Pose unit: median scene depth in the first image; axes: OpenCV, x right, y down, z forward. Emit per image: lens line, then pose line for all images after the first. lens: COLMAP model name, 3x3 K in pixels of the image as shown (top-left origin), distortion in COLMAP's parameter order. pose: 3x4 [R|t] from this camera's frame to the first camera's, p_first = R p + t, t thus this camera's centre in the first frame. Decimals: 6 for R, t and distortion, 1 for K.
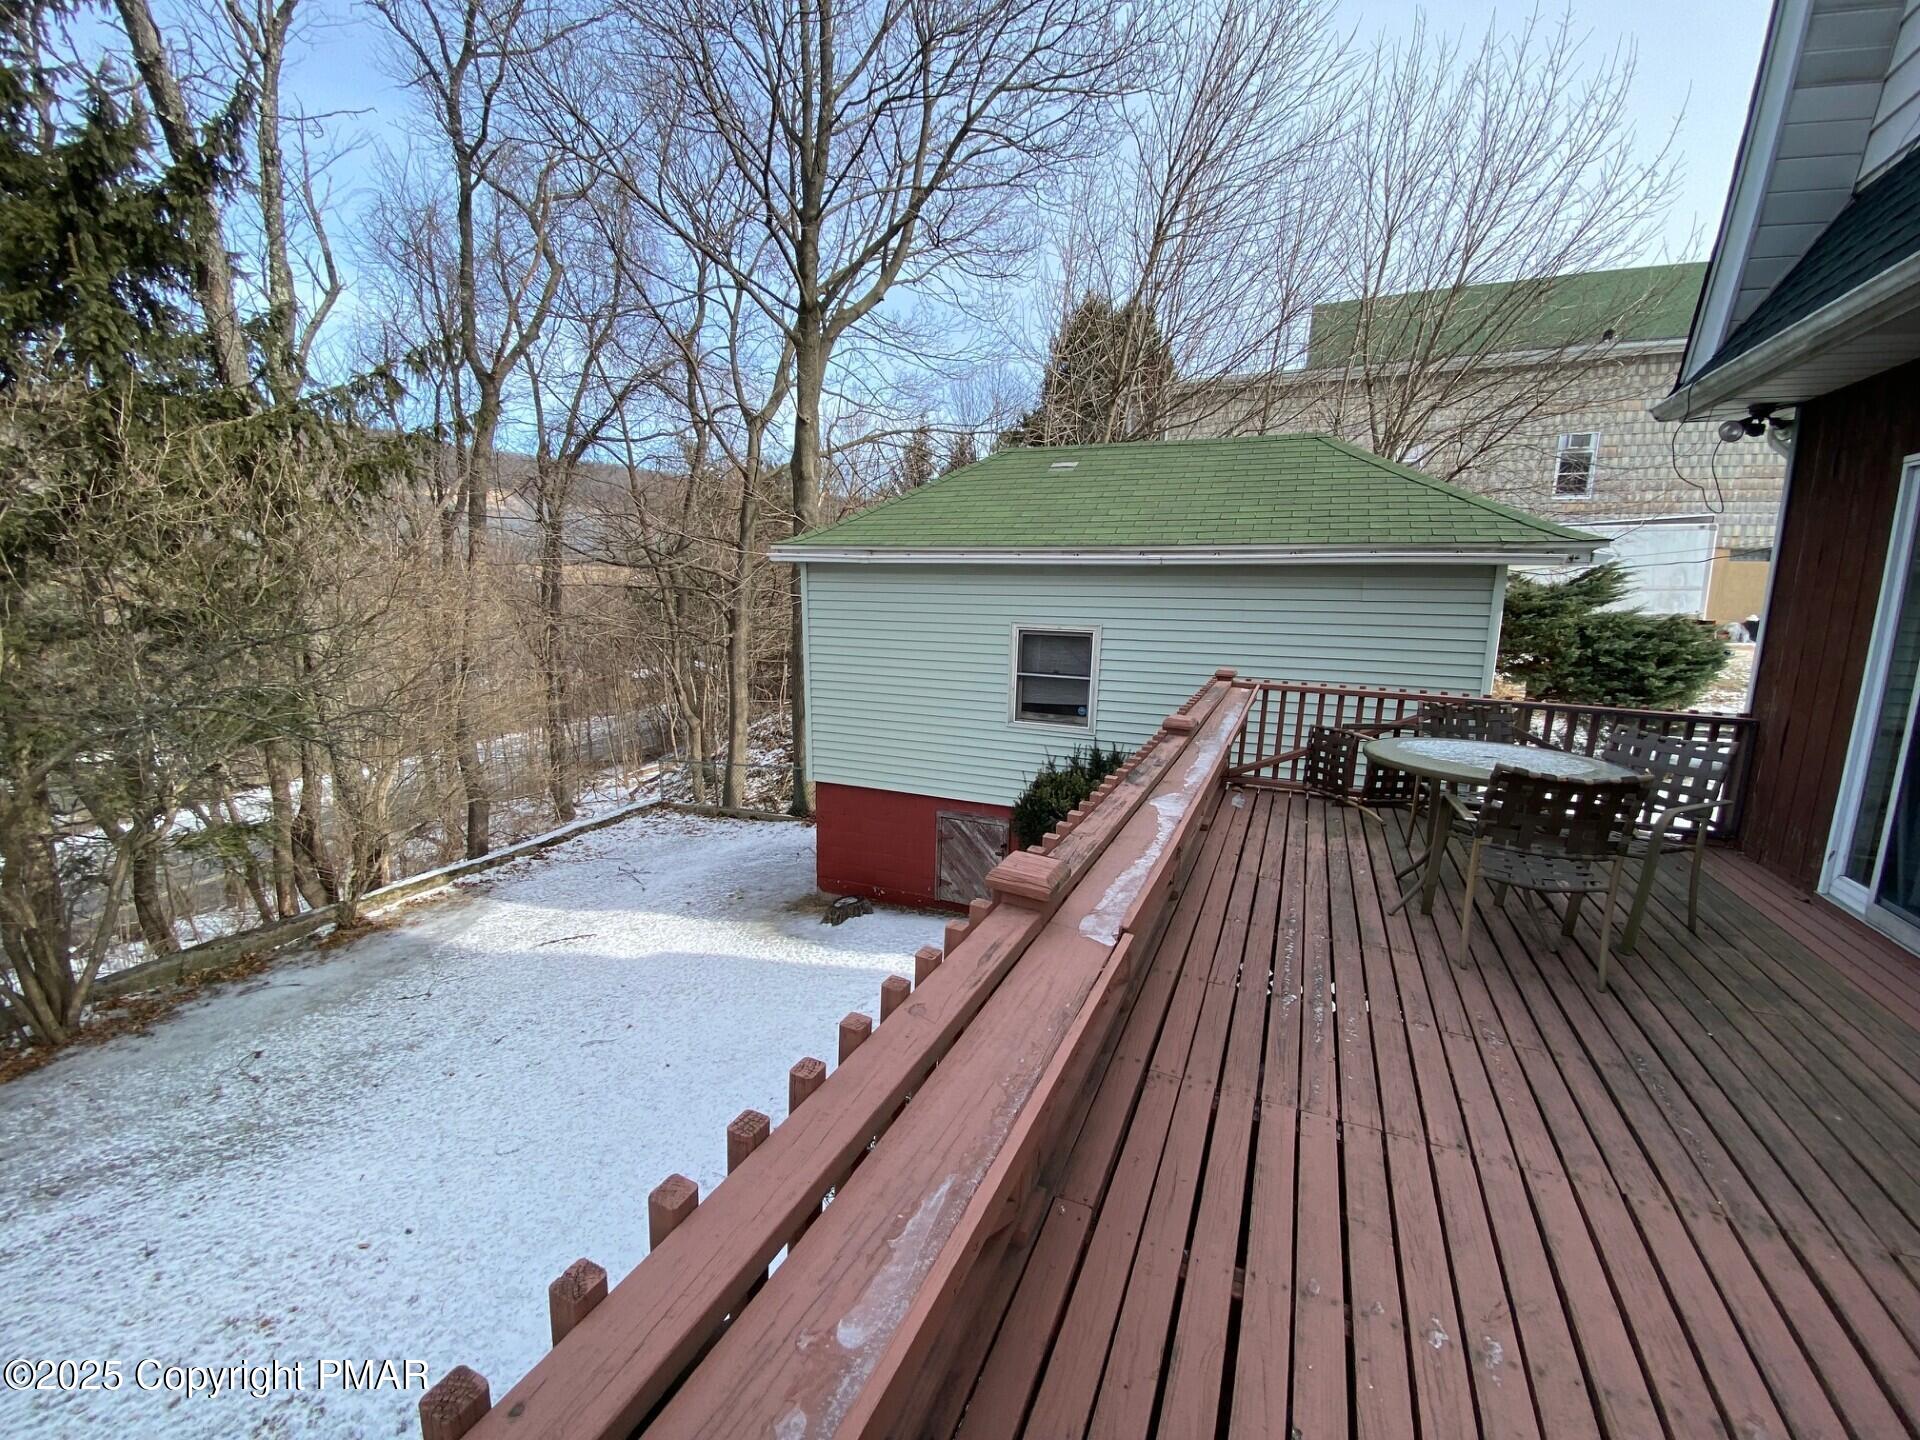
lens RADIAL K [[777.3, 0, 962.1], [0, 777.3, 718.2], [0, 0, 1]] dist [0.016270, -0.017901]
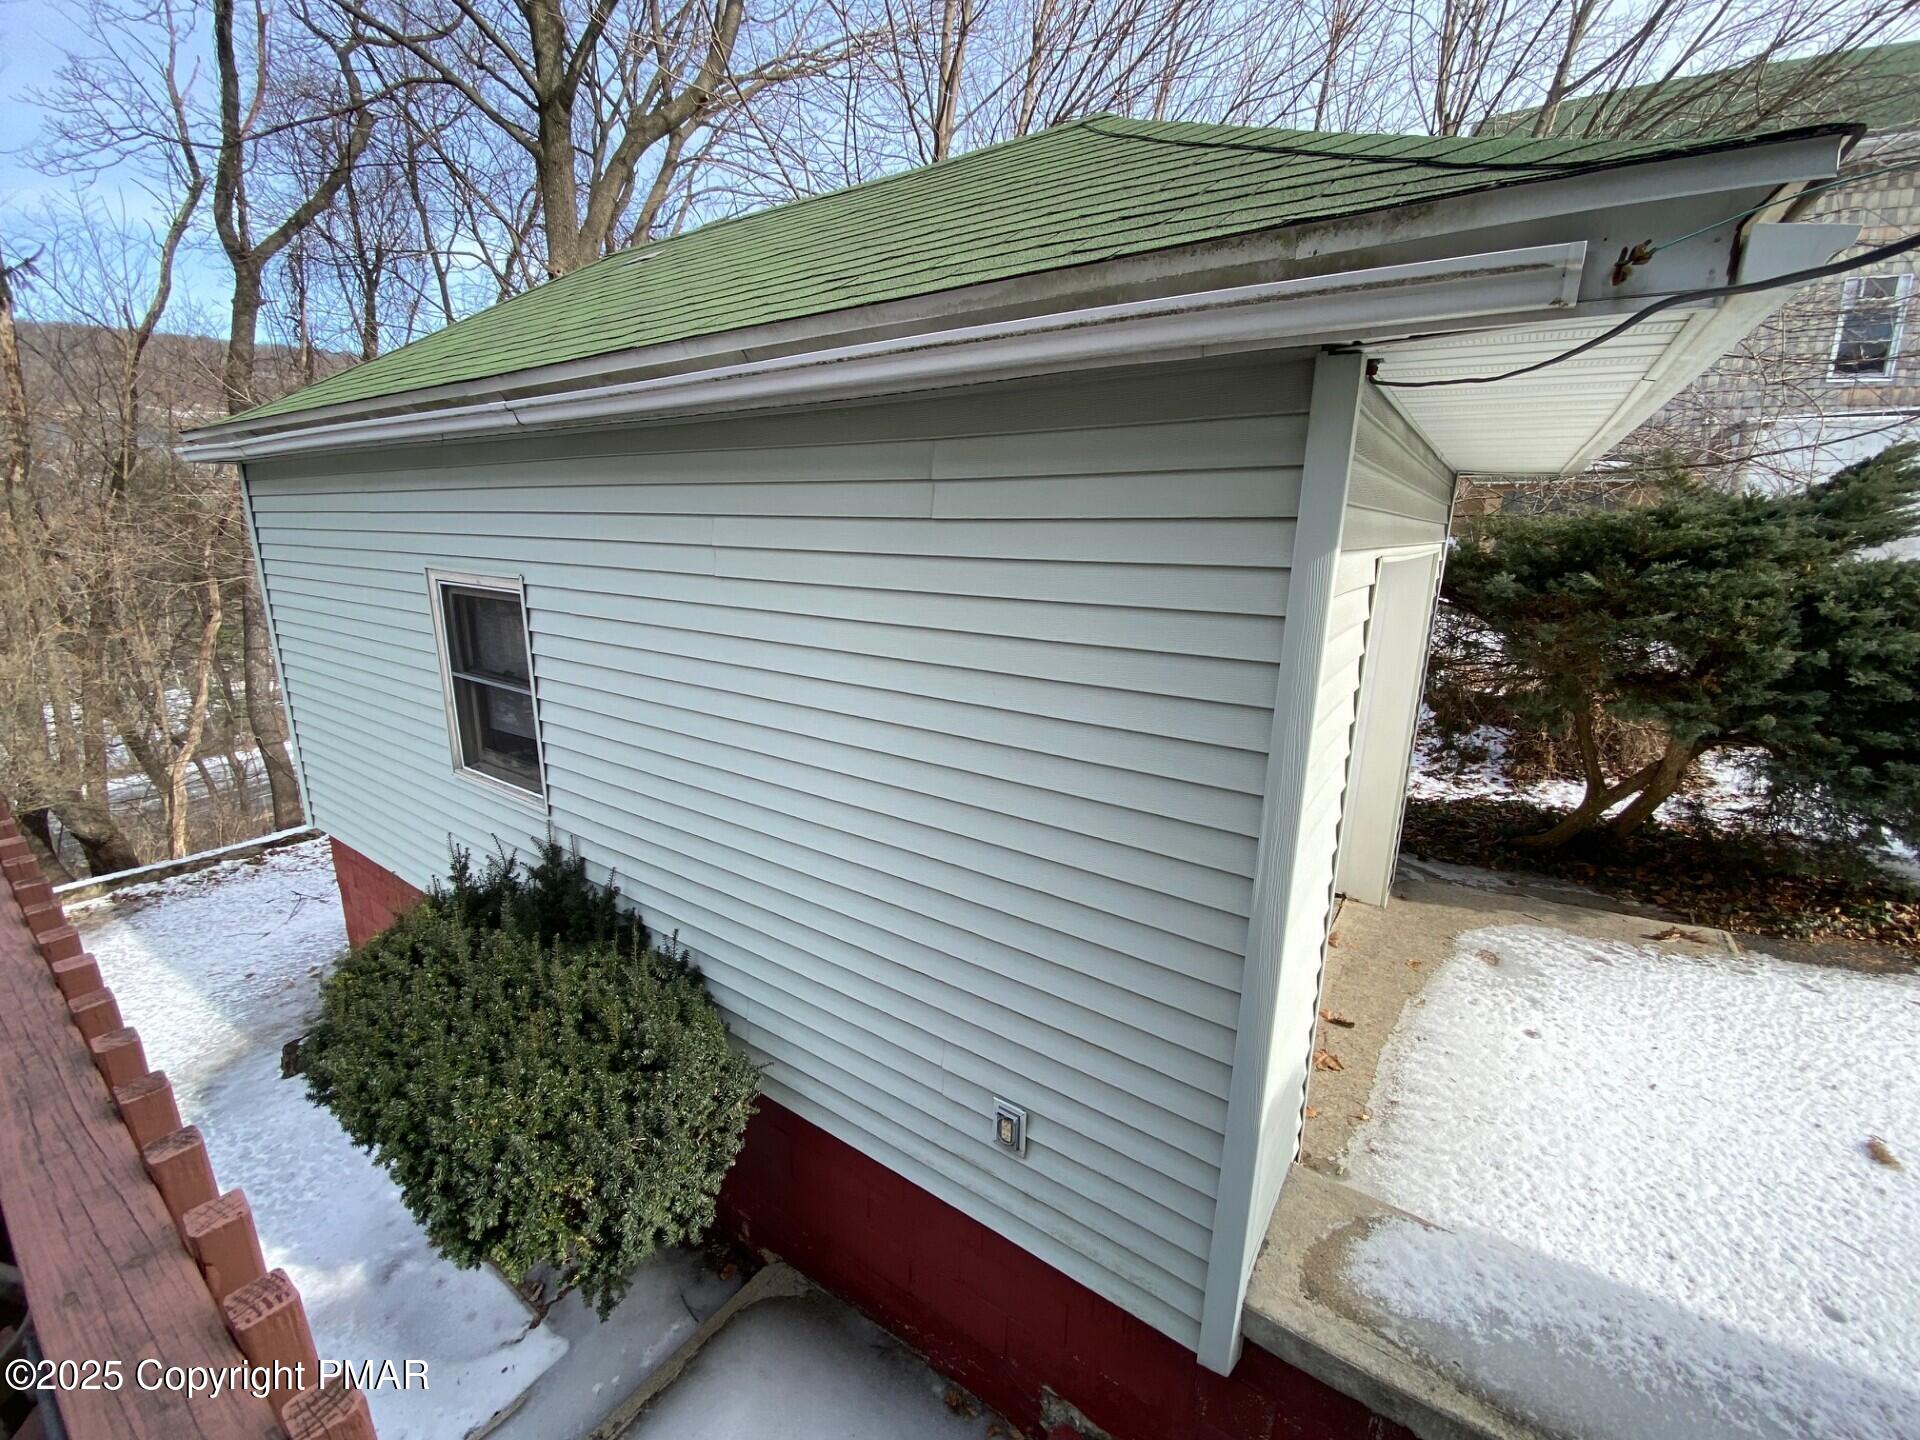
lens RADIAL K [[777.3, 0, 976.4], [0, 777.3, 719.7], [0, 0, 1]] dist [0.016270, -0.017901]
pose [[0.981849, 0.044664, -0.184328, 0.440065], [-0.030630, 0.996460, 0.078293, -0.069478], [0.187172, -0.071226, 0.979742, 0.512614]]
